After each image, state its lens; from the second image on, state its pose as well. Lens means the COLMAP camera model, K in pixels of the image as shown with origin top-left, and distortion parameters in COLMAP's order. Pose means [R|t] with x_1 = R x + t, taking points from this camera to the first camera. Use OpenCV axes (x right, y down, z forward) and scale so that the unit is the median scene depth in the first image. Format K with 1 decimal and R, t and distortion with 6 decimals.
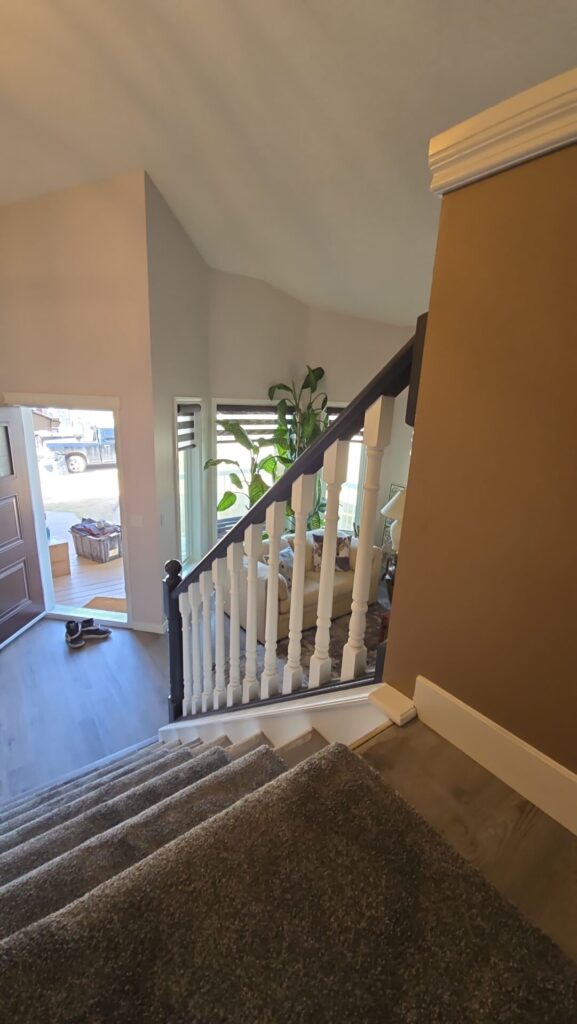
lens RADIAL K [[418.1, 0, 294.7], [0, 418.1, 511.8], [0, 0, 1]] dist [-0.000035, -0.004058]
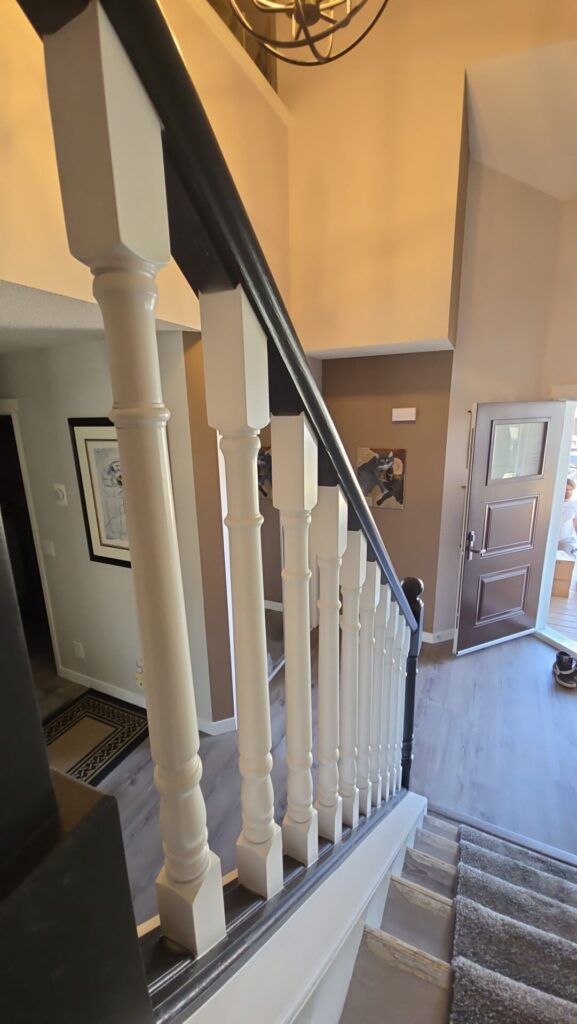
lens RADIAL K [[418.1, 0, 288.0], [0, 418.1, 508.4], [0, 0, 1]] dist [-0.000035, -0.004058]
pose [[0.461909, 0.152363, -0.873742, -0.102115], [-0.193985, 0.978638, 0.068103, 0.028116], [0.865453, 0.138035, 0.481598, 0.072710]]
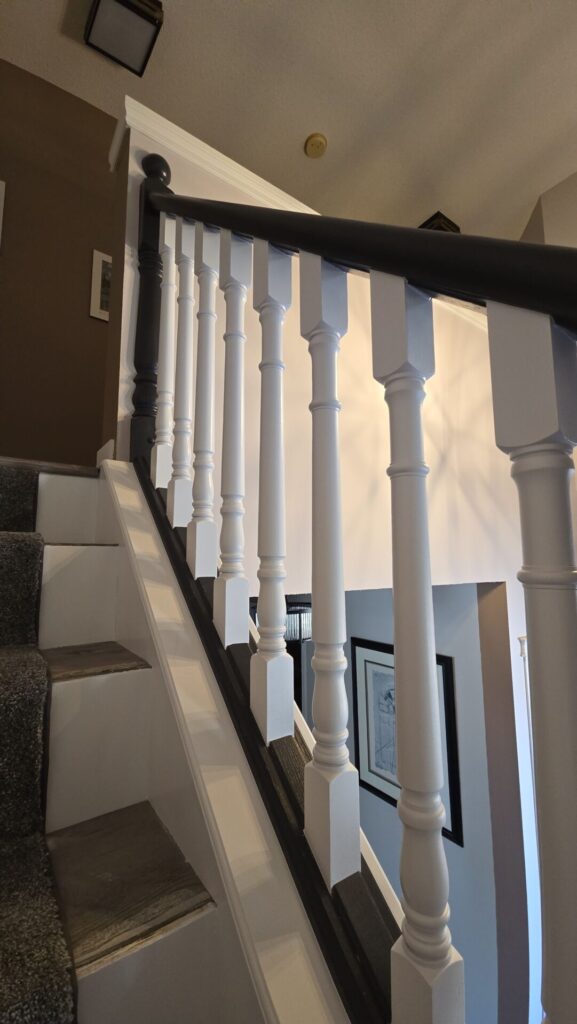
lens RADIAL K [[418.1, 0, 290.0], [0, 418.1, 511.4], [0, 0, 1]] dist [-0.000035, -0.004058]
pose [[-0.014739, -0.163002, -0.986516, -0.104822], [-0.263472, 0.952388, -0.153427, -0.078813], [0.964554, 0.257658, -0.056984, -0.060570]]
